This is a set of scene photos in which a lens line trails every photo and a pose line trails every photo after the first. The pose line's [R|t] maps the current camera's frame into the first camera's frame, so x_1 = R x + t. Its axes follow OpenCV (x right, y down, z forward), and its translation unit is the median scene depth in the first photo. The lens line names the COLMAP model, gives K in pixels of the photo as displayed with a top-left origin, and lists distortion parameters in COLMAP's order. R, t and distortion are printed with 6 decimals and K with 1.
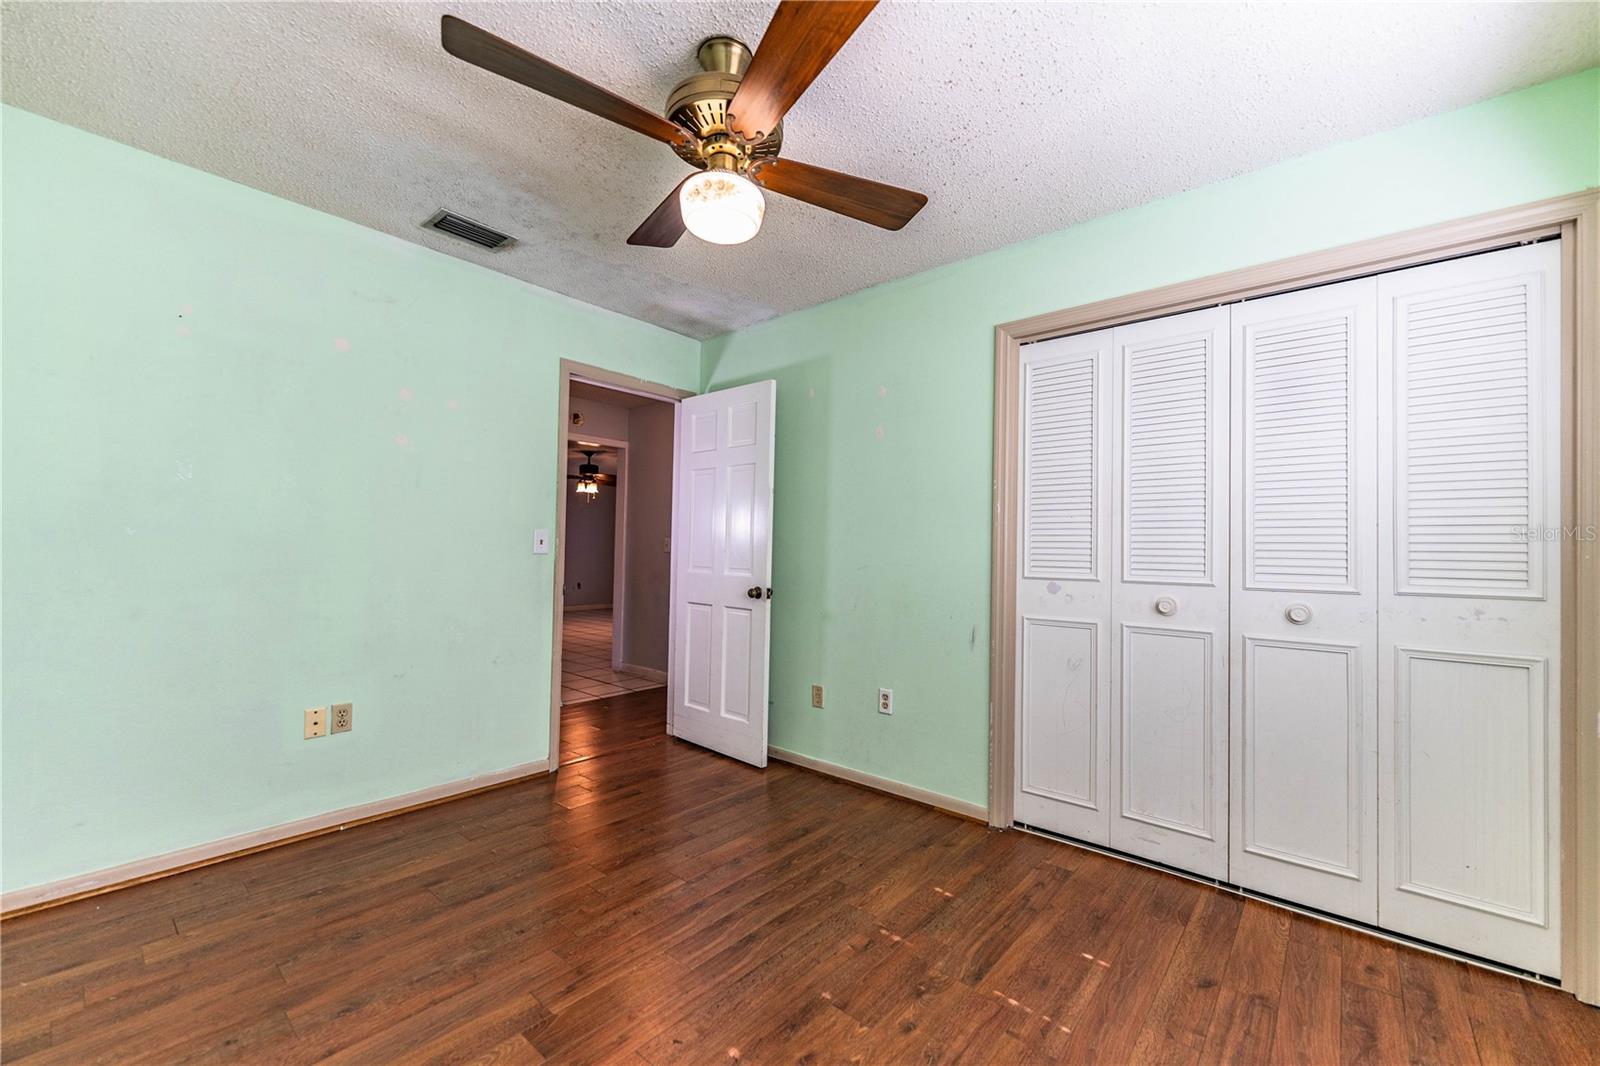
lens RADIAL K [[640.0, 0, 799.3], [0, 640.0, 536.6], [0, 0, 1]] dist [0.002294, -0.001895]
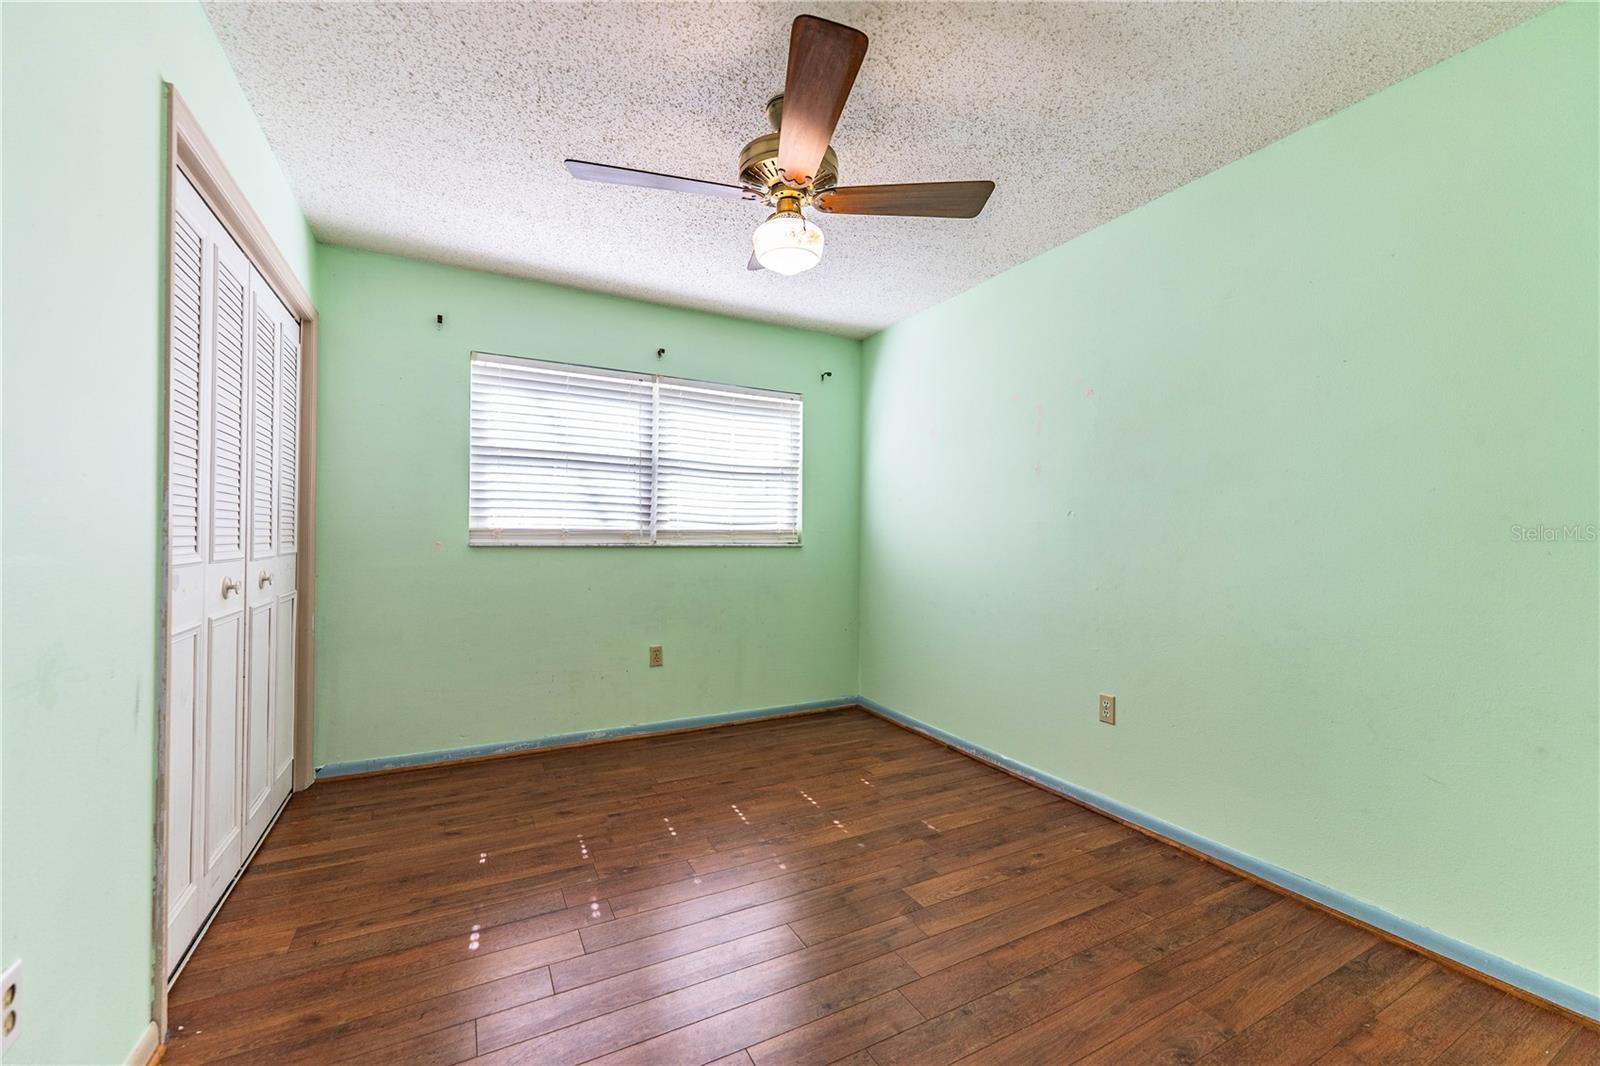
lens RADIAL K [[640.0, 0, 802.4], [0, 640.0, 532.4], [0, 0, 1]] dist [0.002294, -0.001895]
pose [[-0.932766, -0.024242, 0.359667, -0.424835], [-0.034848, 0.999127, -0.023033, 0.029572], [-0.358795, -0.034019, -0.932796, 1.516267]]
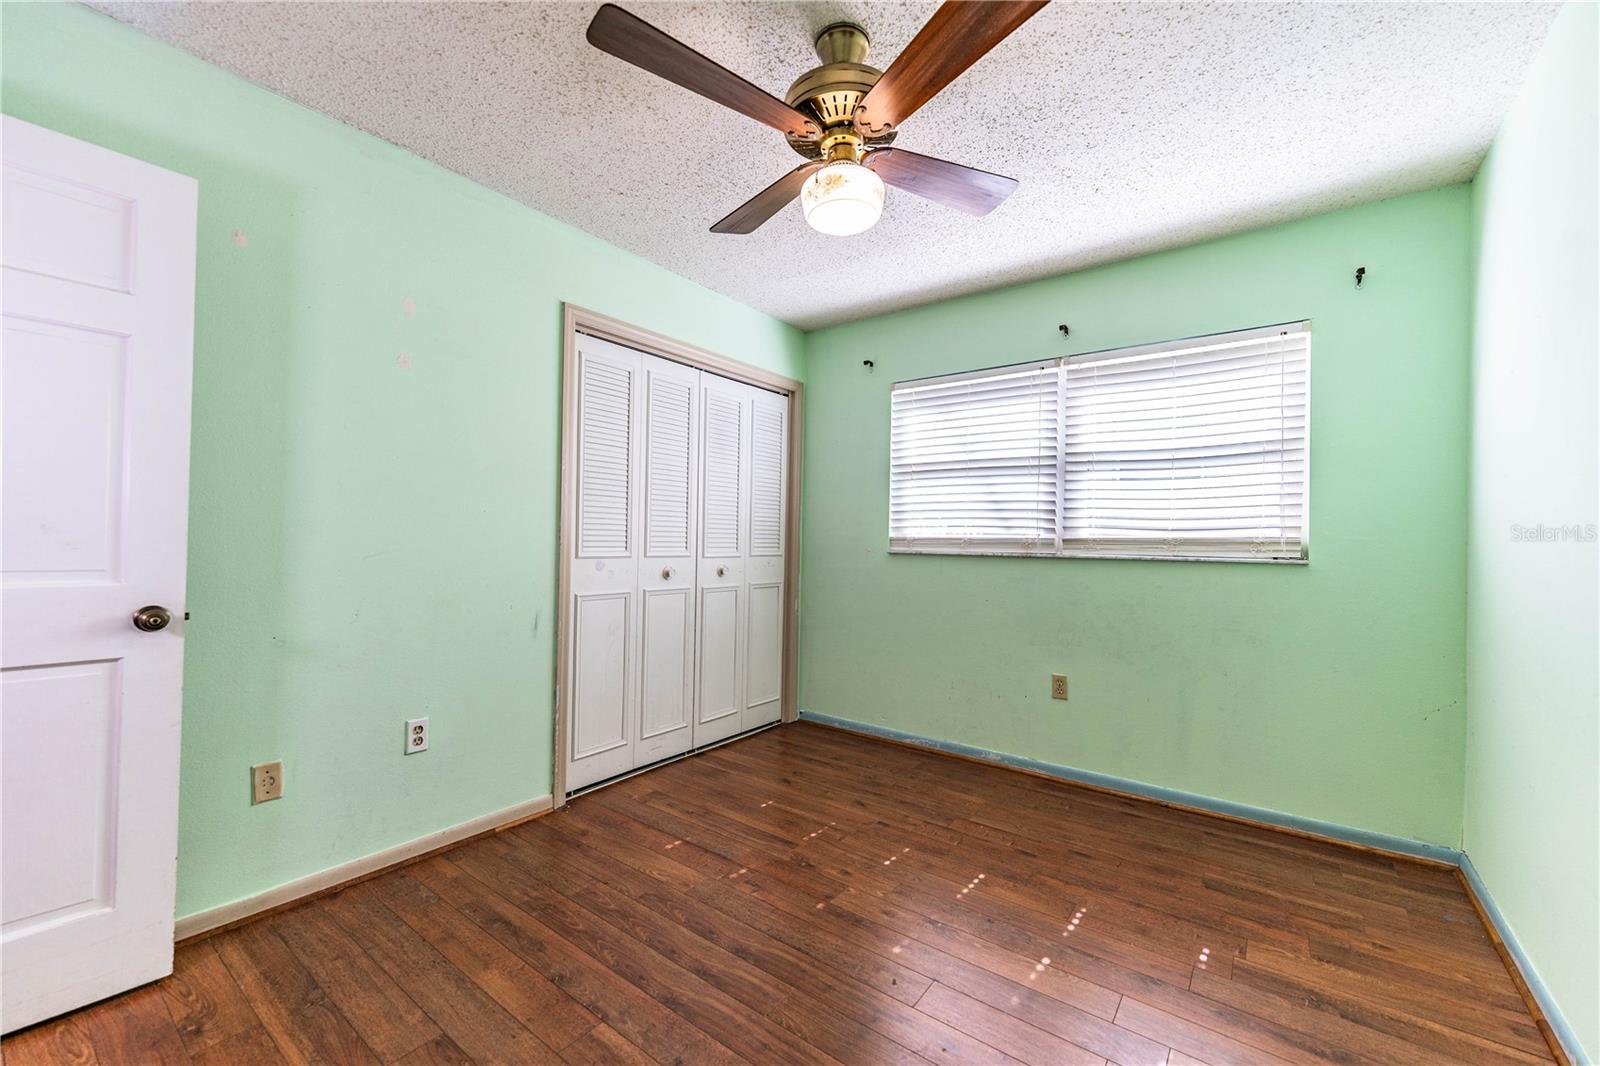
lens RADIAL K [[640.0, 0, 804.2], [0, 640.0, 535.4], [0, 0, 1]] dist [0.002294, -0.001895]
pose [[-0.066834, -0.011396, 0.997699, -0.822285], [-0.040806, 0.999129, 0.008679, 0.004048], [-0.996929, -0.040132, -0.067241, 0.806745]]
